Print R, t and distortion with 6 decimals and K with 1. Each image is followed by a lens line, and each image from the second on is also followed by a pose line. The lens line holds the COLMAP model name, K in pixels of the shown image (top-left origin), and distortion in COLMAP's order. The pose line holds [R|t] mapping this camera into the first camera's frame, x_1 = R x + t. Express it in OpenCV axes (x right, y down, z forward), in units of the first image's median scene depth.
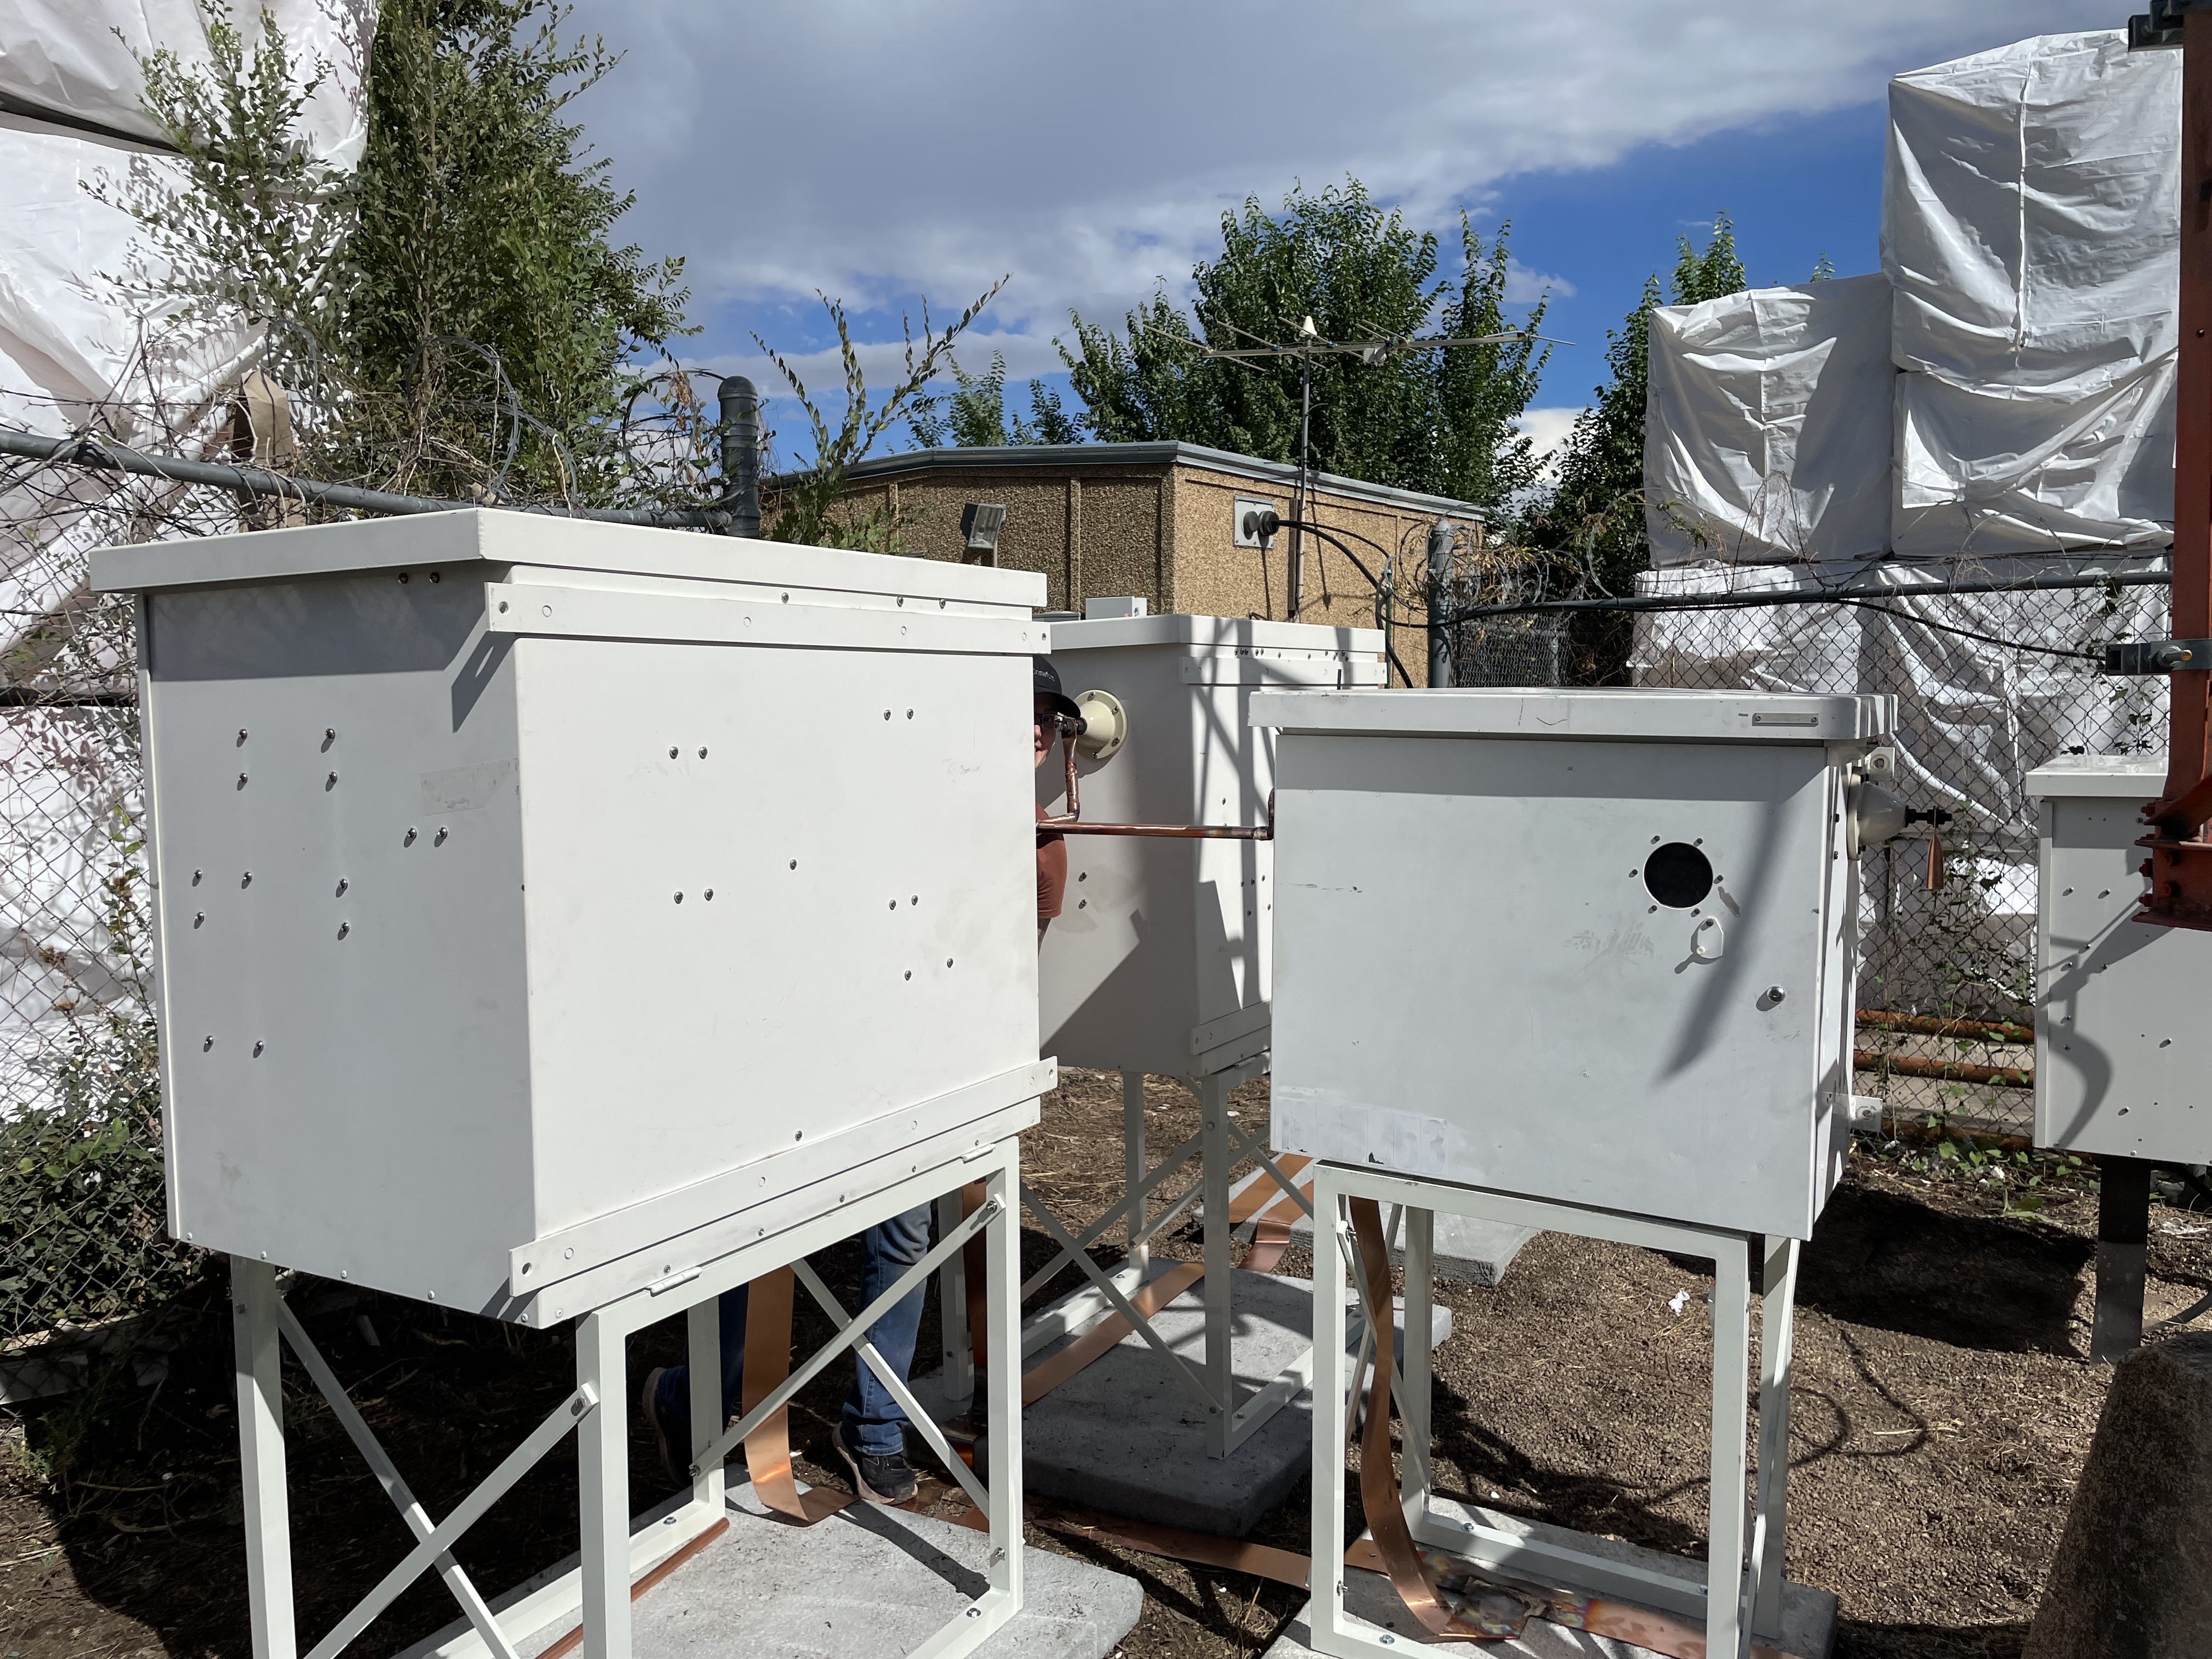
lens RADIAL K [[1635.5, 0, 1113.6], [0, 1635.5, 828.7], [0, 0, 1]] dist [0.085618, -0.108041]
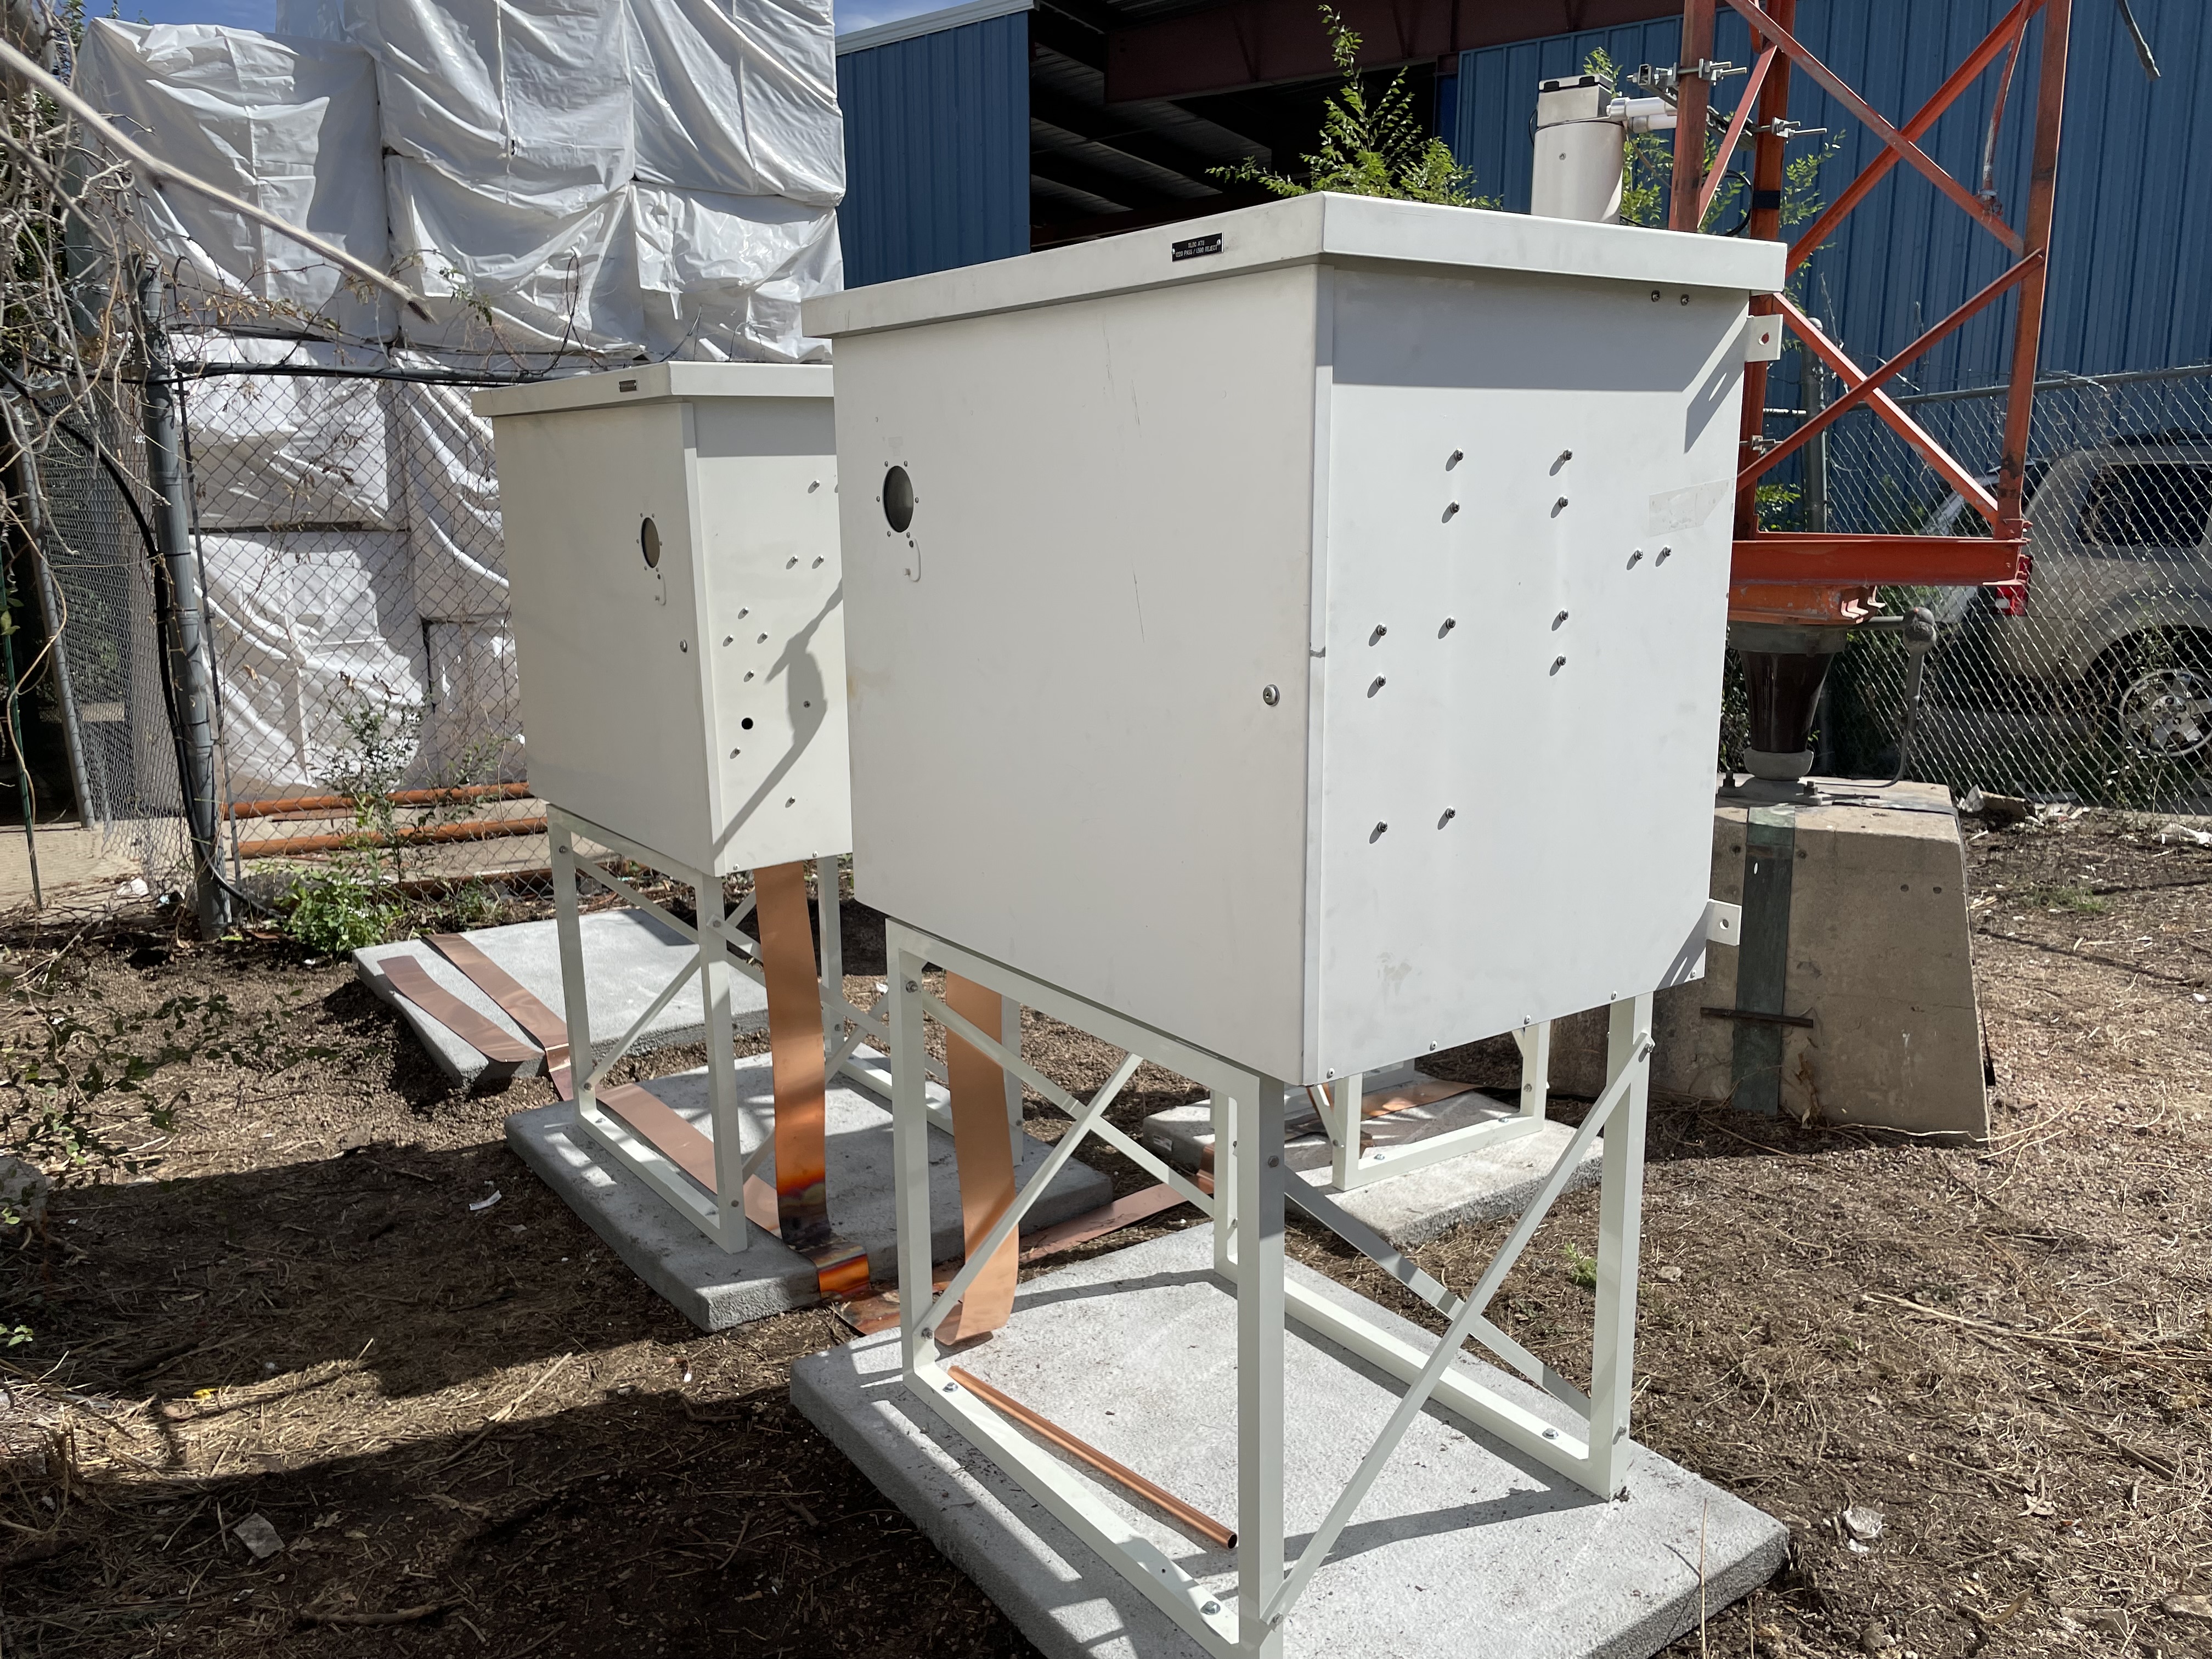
lens RADIAL K [[1635.5, 0, 1113.6], [0, 1635.5, 828.7], [0, 0, 1]] dist [0.085618, -0.108041]
pose [[0.414550, -0.169610, 0.894081, -0.326364], [0.064839, 0.985486, 0.156887, -0.002370], [-0.907714, -0.007066, 0.419531, 0.188808]]
